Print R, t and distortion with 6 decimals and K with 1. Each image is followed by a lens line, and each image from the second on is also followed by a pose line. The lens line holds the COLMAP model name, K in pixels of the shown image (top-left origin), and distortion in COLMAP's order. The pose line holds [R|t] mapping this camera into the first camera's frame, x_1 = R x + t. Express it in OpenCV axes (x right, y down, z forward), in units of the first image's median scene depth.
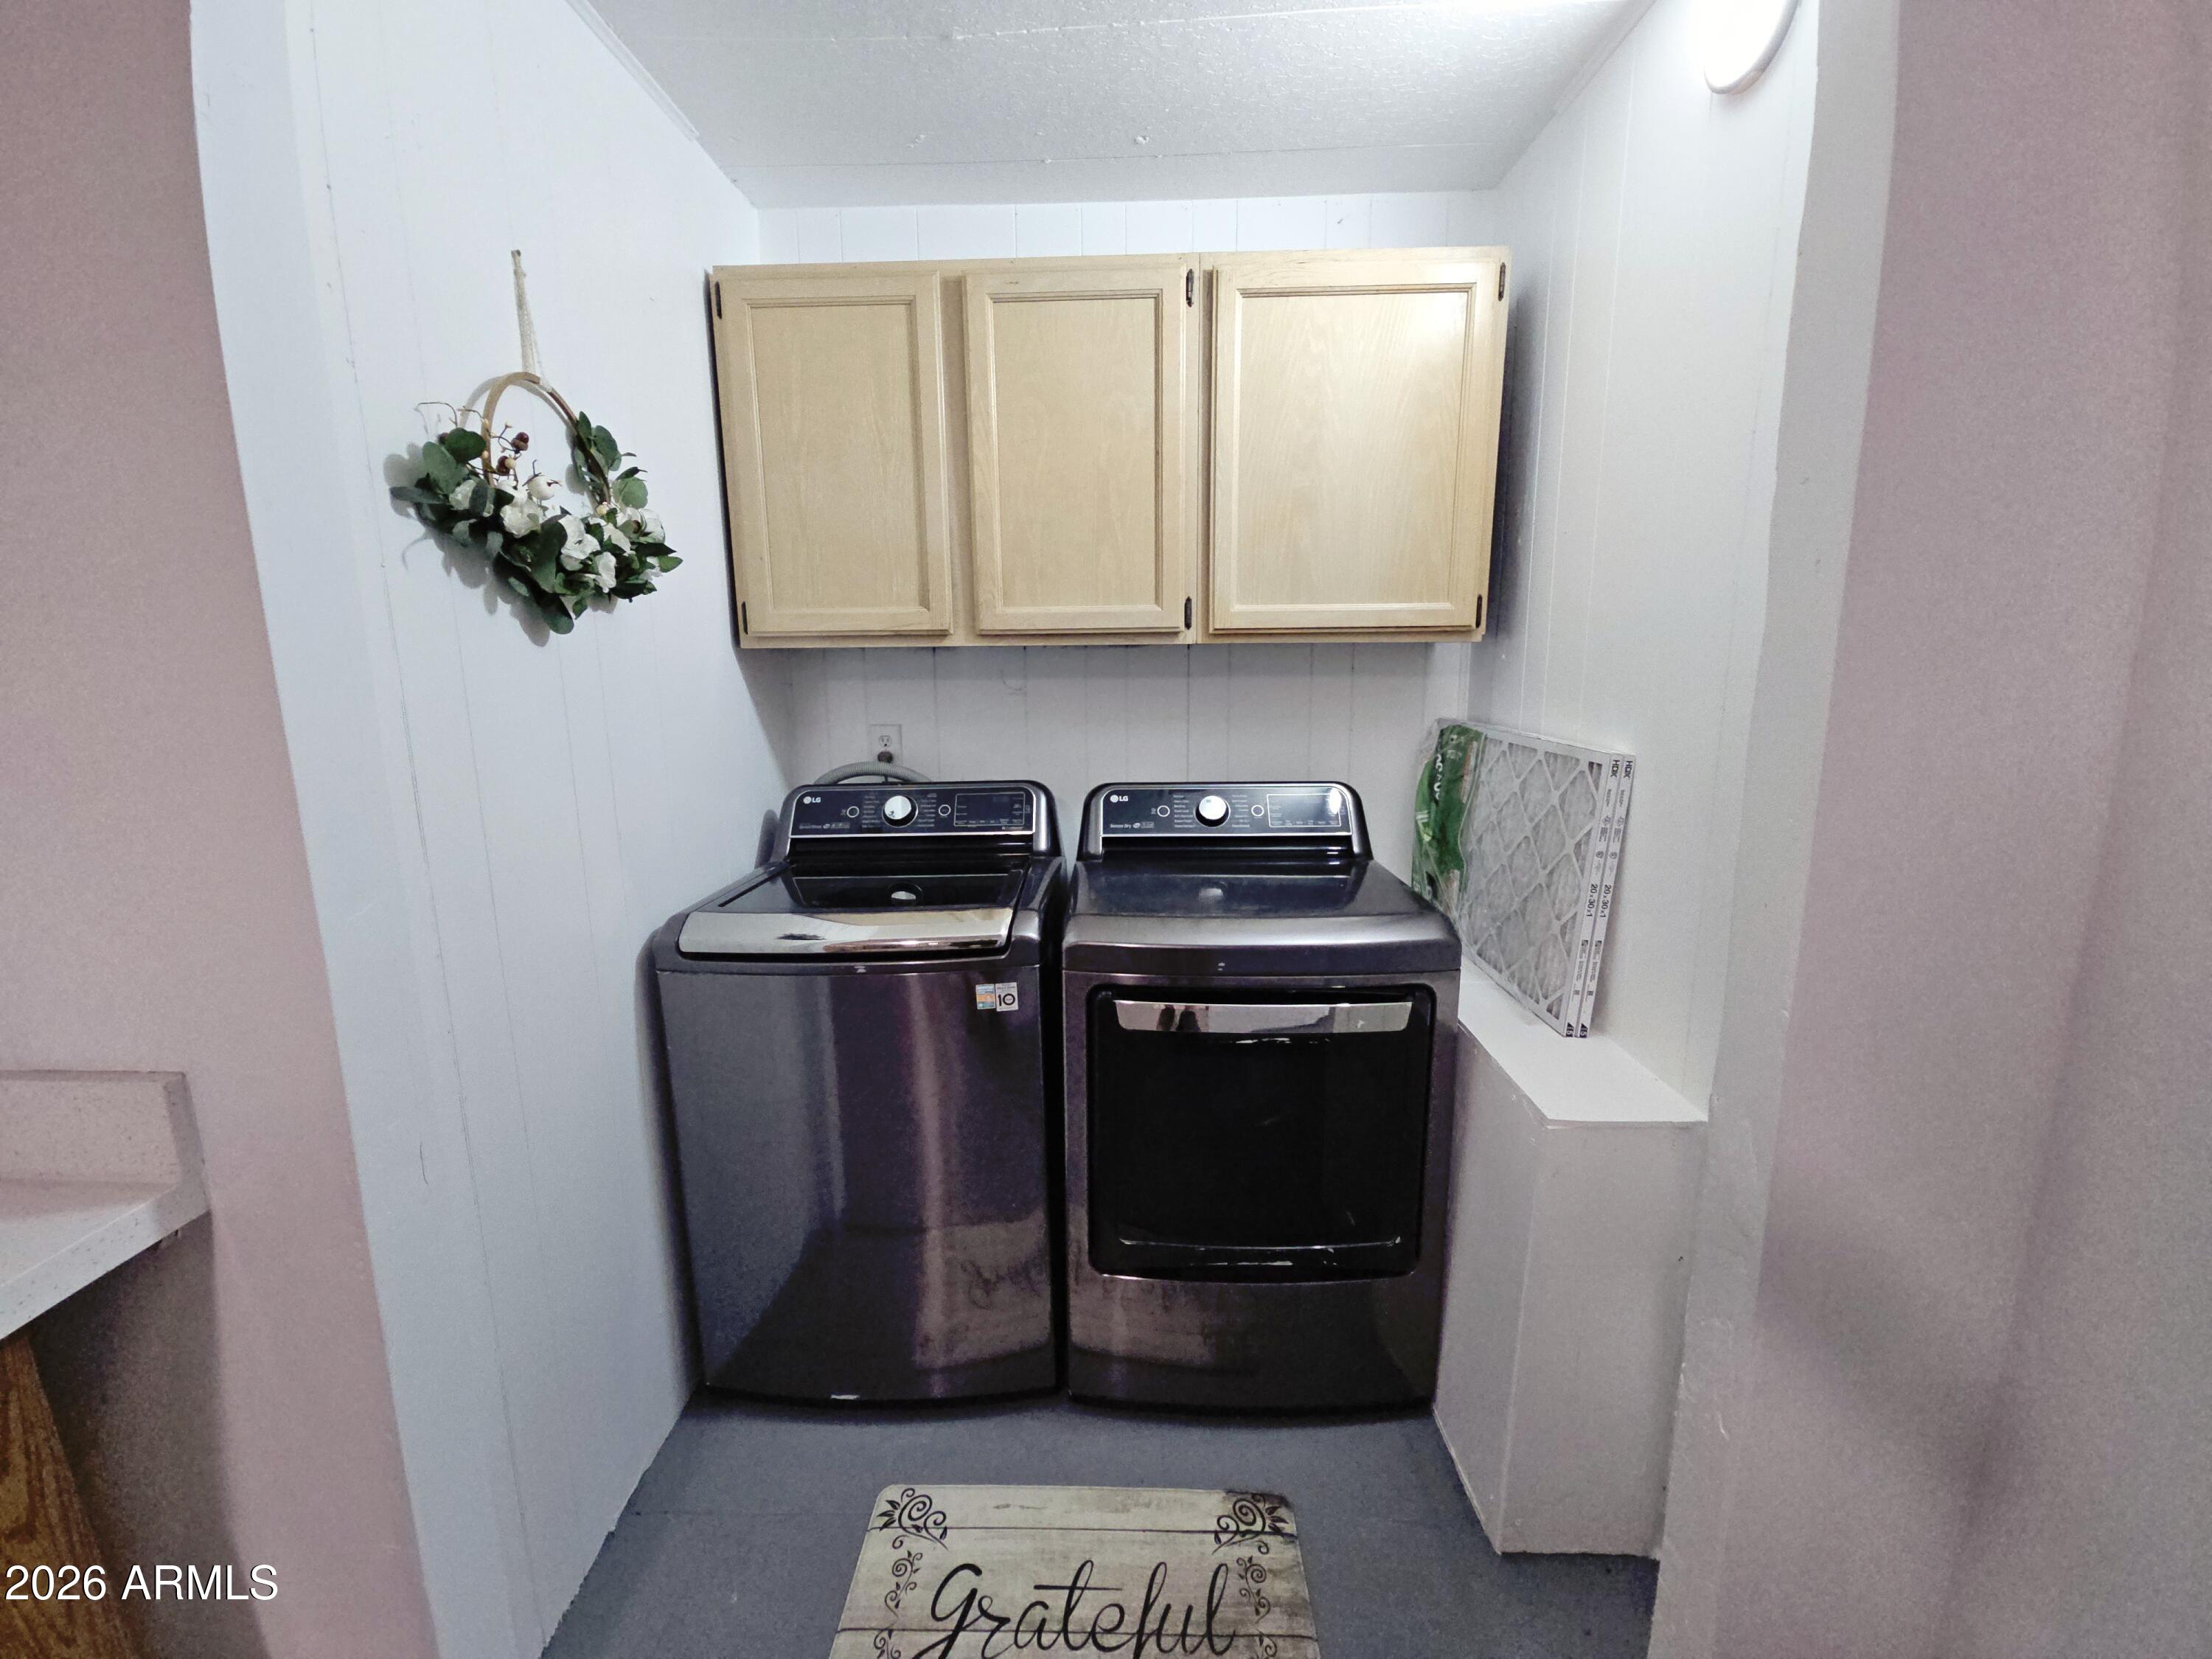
lens RADIAL K [[900.0, 0, 1101.9], [0, 900.0, 814.6], [0, 0, 1]] dist [-0.000055, -0.000116]
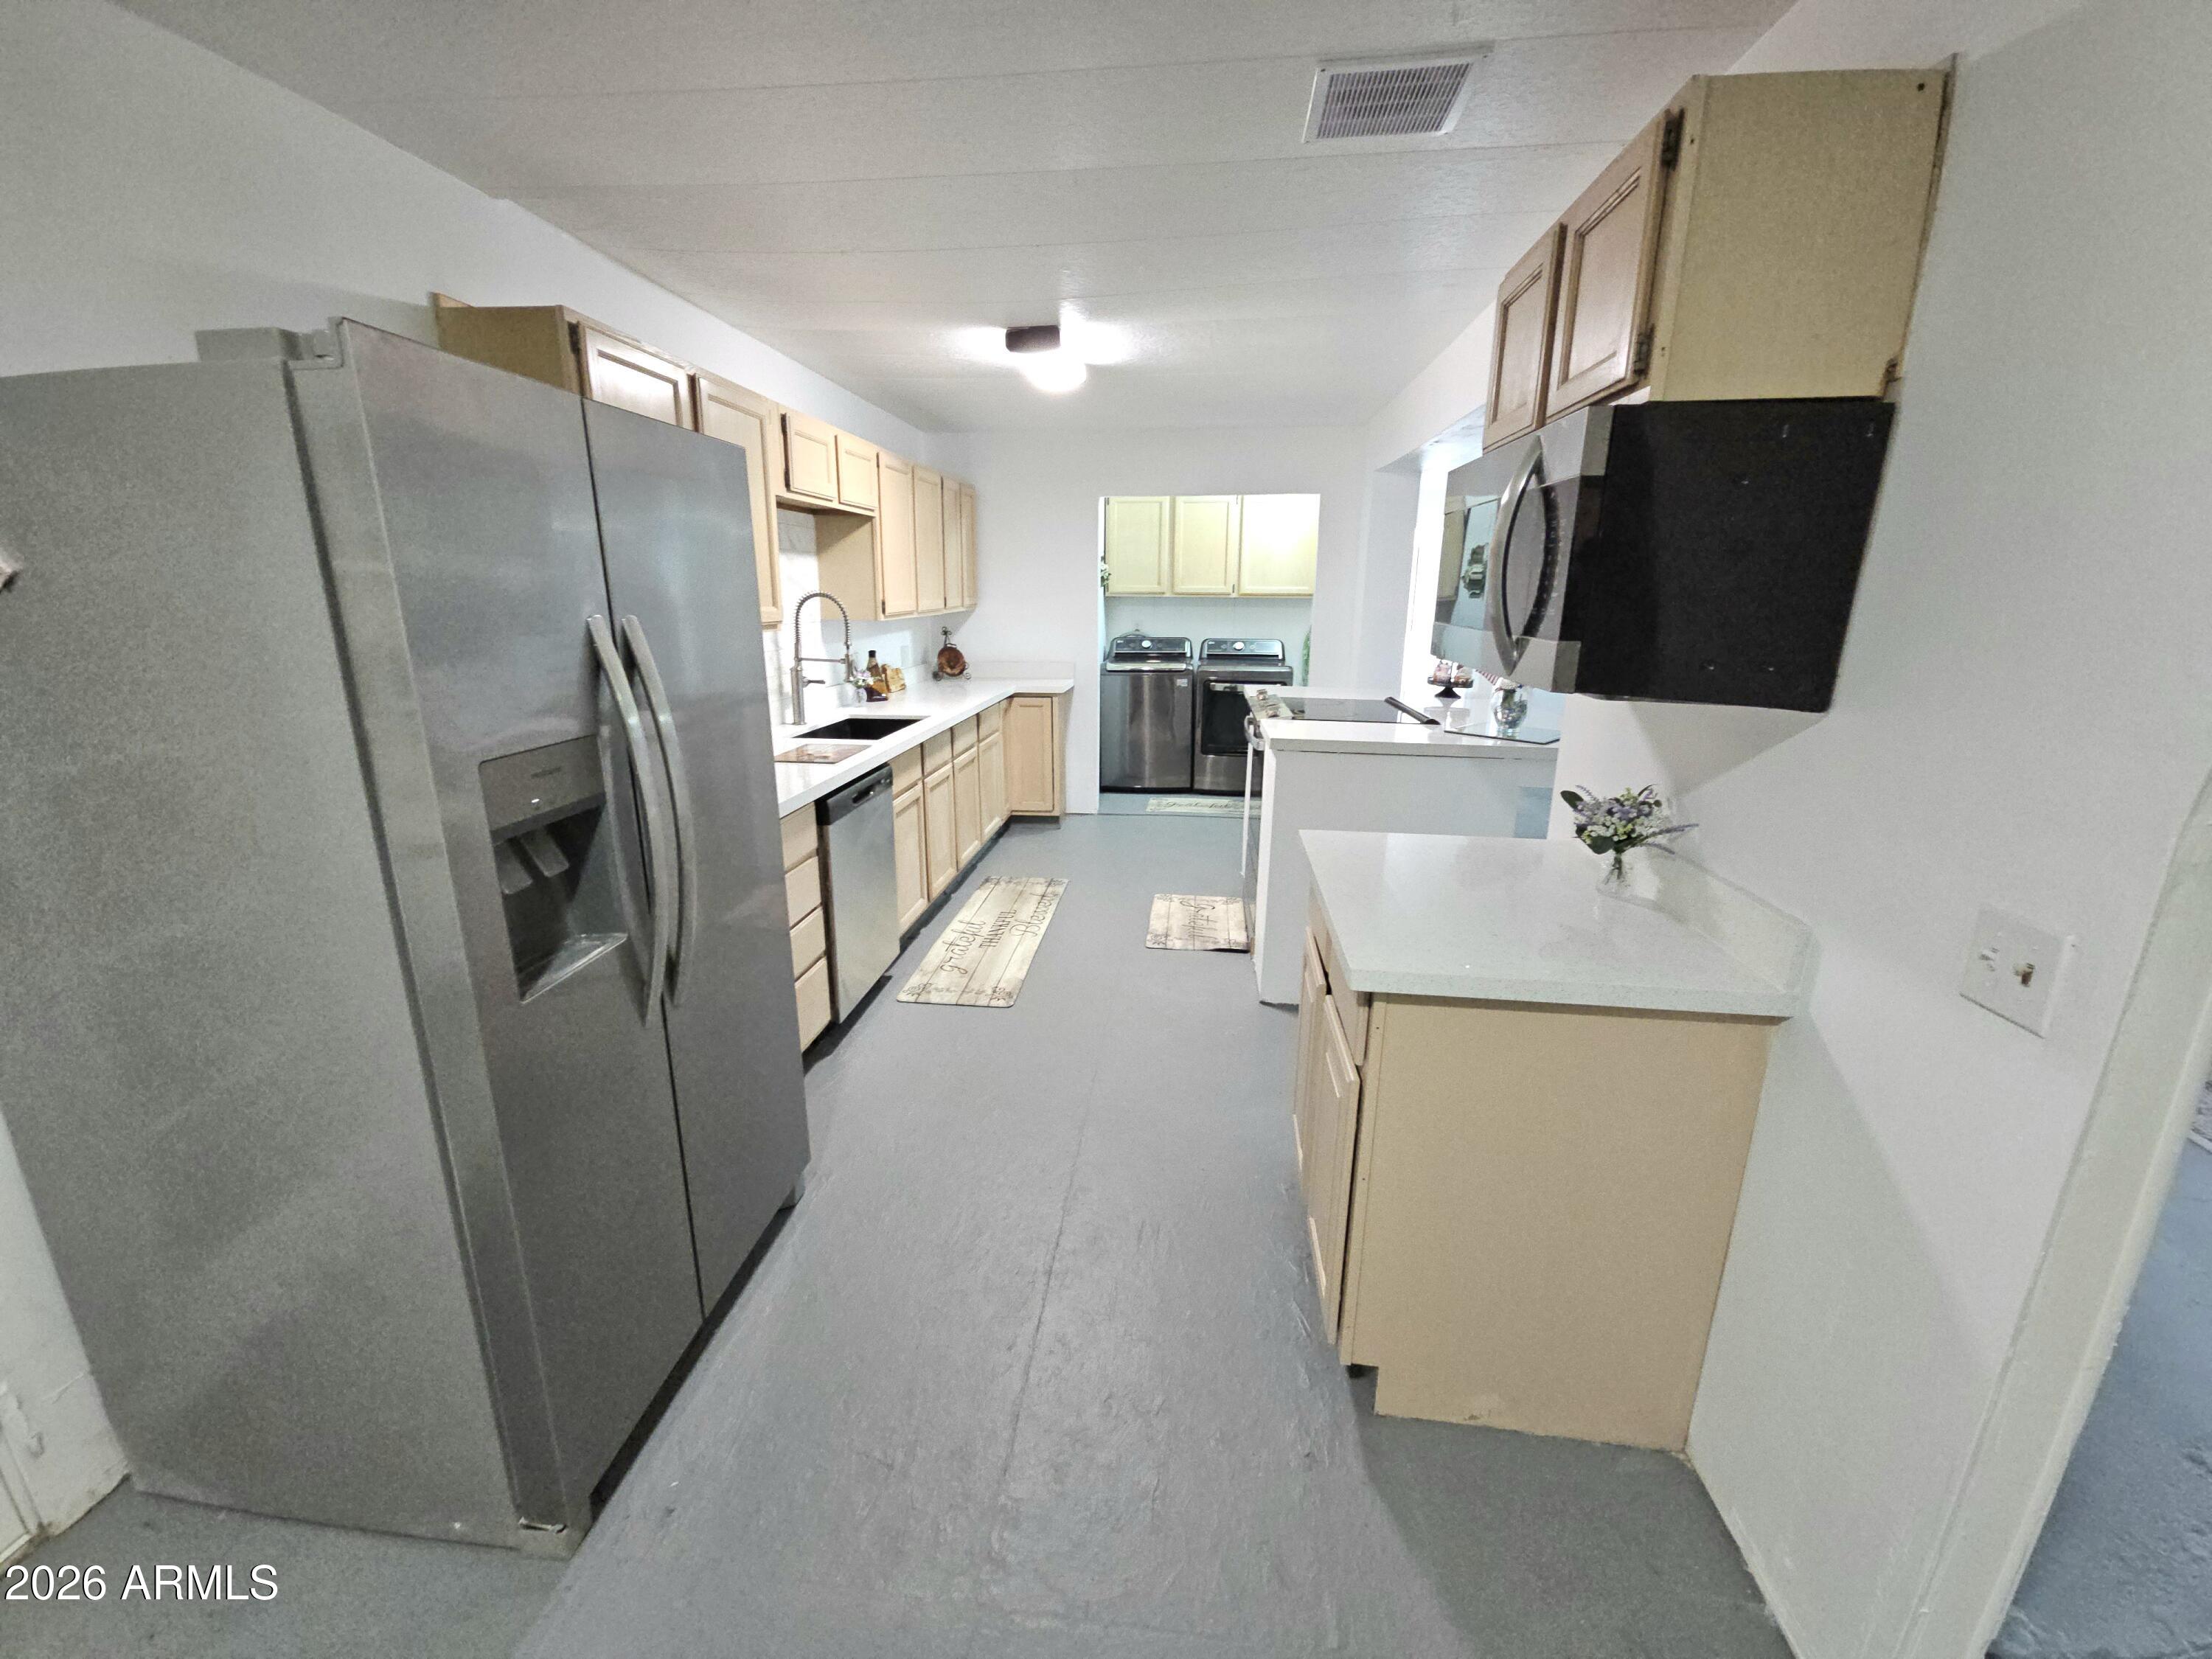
lens RADIAL K [[900.0, 0, 1101.9], [0, 900.0, 814.6], [0, 0, 1]] dist [-0.000055, -0.000116]
pose [[0.996741, 0.038661, -0.070802, -0.129857], [-0.032603, 0.995864, 0.084803, 0.361892], [0.073788, -0.082218, 0.993879, -2.520882]]
